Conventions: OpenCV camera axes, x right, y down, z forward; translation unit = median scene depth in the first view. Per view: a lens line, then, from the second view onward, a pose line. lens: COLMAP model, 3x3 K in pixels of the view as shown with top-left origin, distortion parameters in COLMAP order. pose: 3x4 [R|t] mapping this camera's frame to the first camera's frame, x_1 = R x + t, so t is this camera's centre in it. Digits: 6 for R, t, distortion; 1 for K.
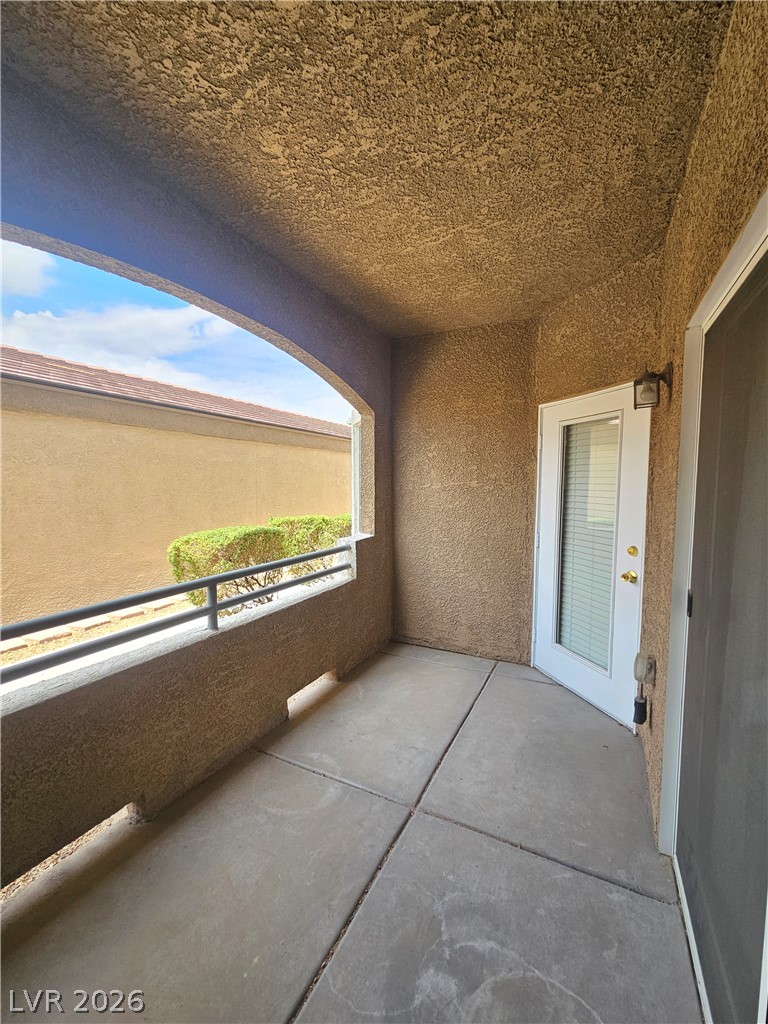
lens RADIAL K [[422.2, 0, 384.0], [0, 422.2, 512.0], [0, 0, 1]] dist [-0.001802, 0.000124]
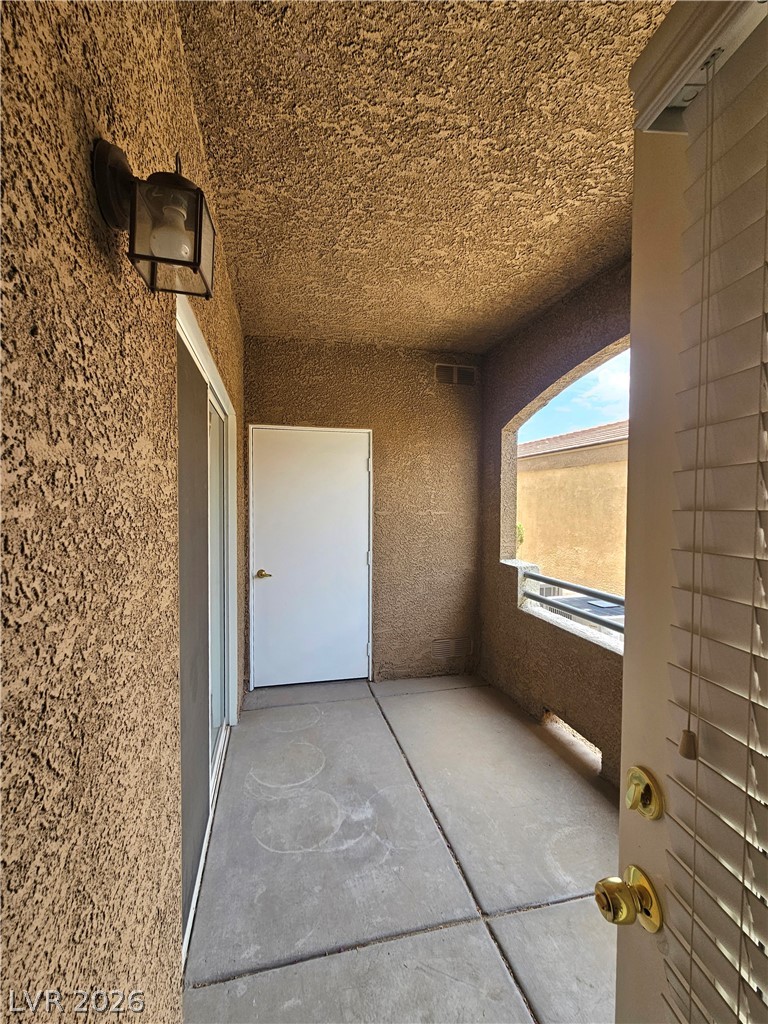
lens RADIAL K [[422.2, 0, 384.0], [0, 422.2, 512.0], [0, 0, 1]] dist [-0.001802, 0.000124]
pose [[-0.753771, 0.003592, -0.657127, 0.847899], [-0.053173, 0.996373, 0.066440, -0.110623], [0.654982, 0.085022, -0.750846, 1.636382]]
